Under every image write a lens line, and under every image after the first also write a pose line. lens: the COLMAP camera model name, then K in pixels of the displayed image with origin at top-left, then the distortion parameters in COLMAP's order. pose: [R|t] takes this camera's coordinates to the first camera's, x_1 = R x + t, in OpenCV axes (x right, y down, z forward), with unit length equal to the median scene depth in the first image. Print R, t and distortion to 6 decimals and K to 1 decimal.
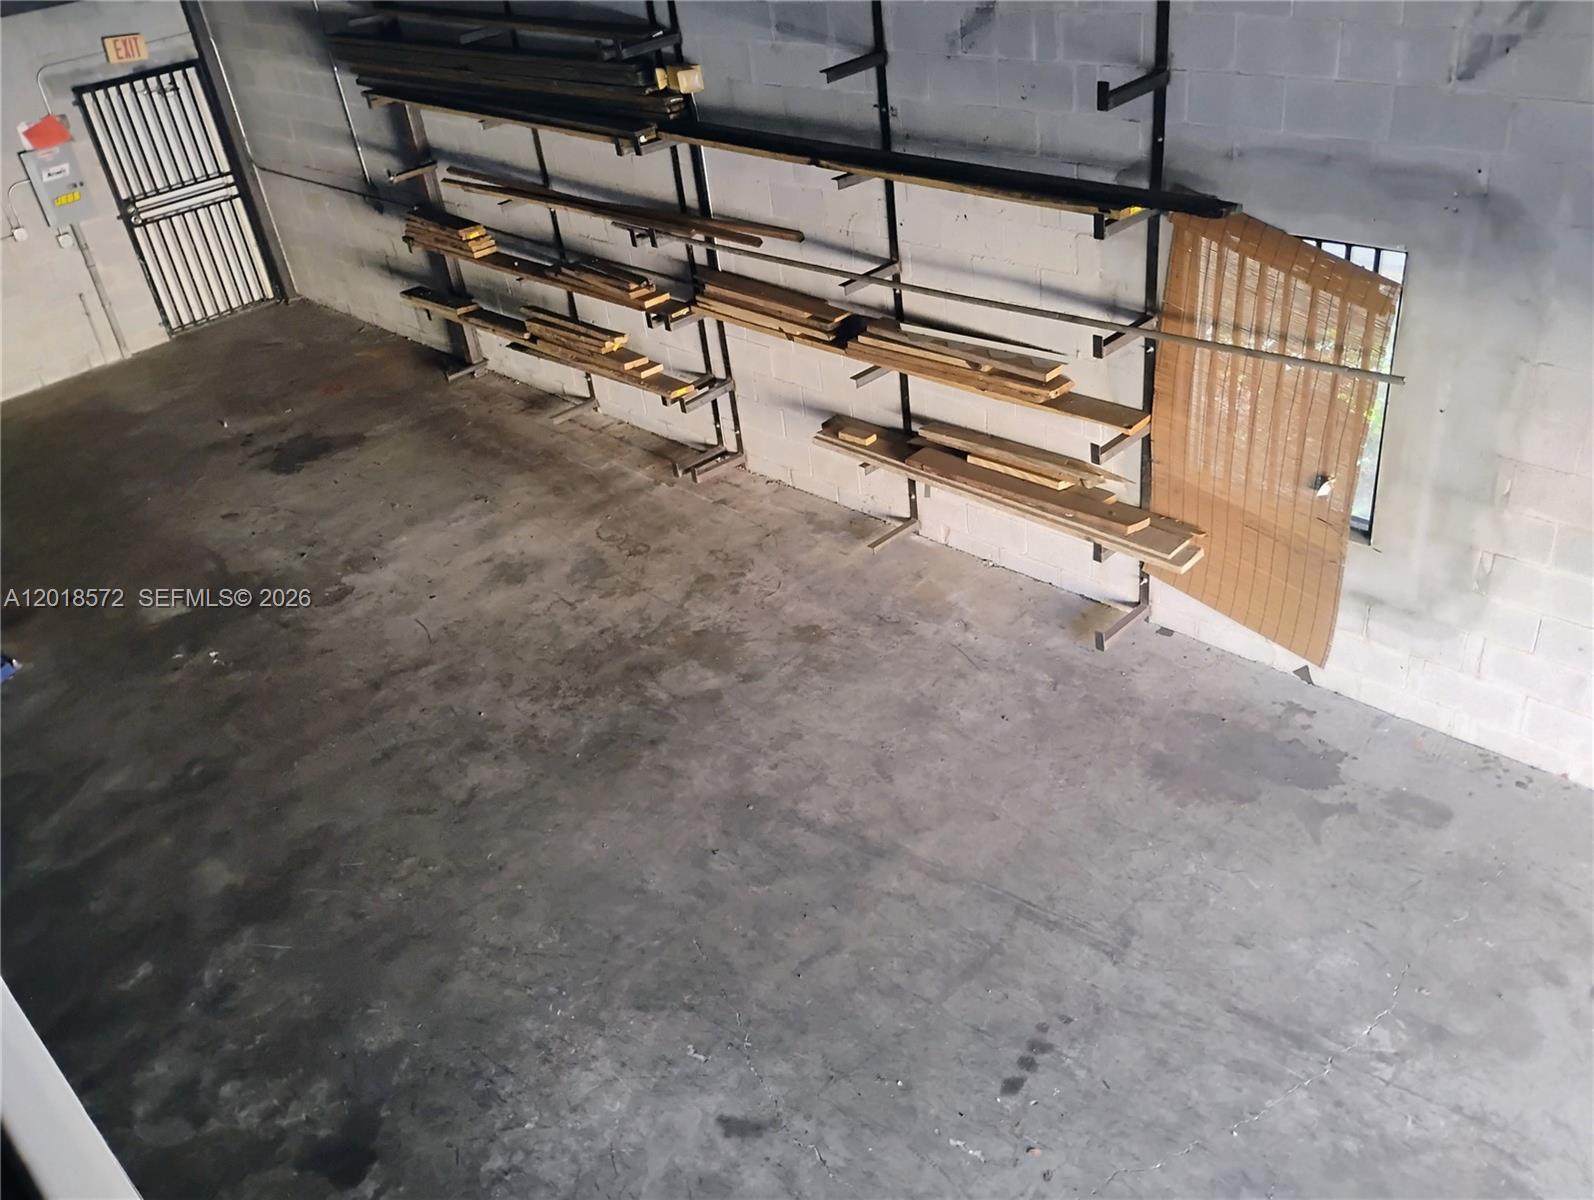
lens RADIAL K [[1338.0, 0, 807.7], [0, 1338.0, 587.1], [0, 0, 1]] dist [0.060403, -0.080345]
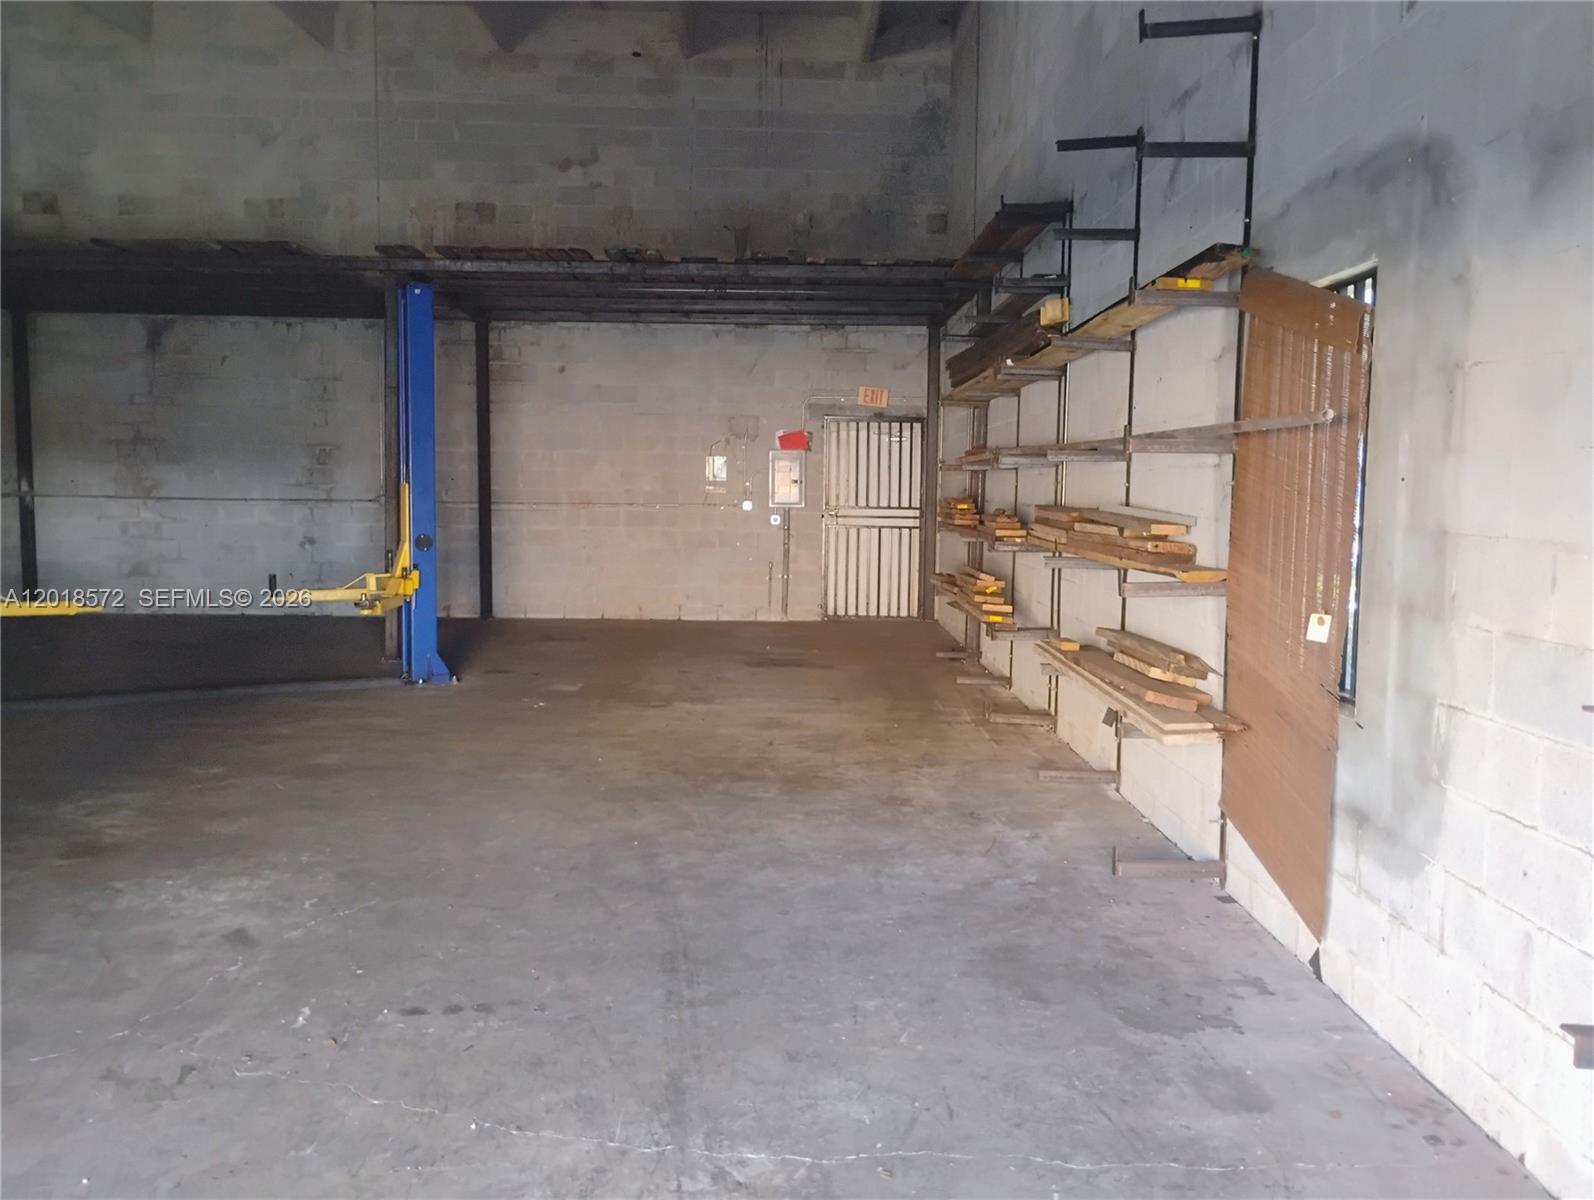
lens RADIAL K [[1316.1, 0, 797.0], [0, 1316.1, 600.0], [0, 0, 1]] dist [0.055278, -0.066943]
pose [[0.709147, 0.183306, -0.680815, 0.341146], [-0.453231, 0.858188, -0.241030, 0.104154], [0.540085, 0.479492, 0.691662, 0.195391]]
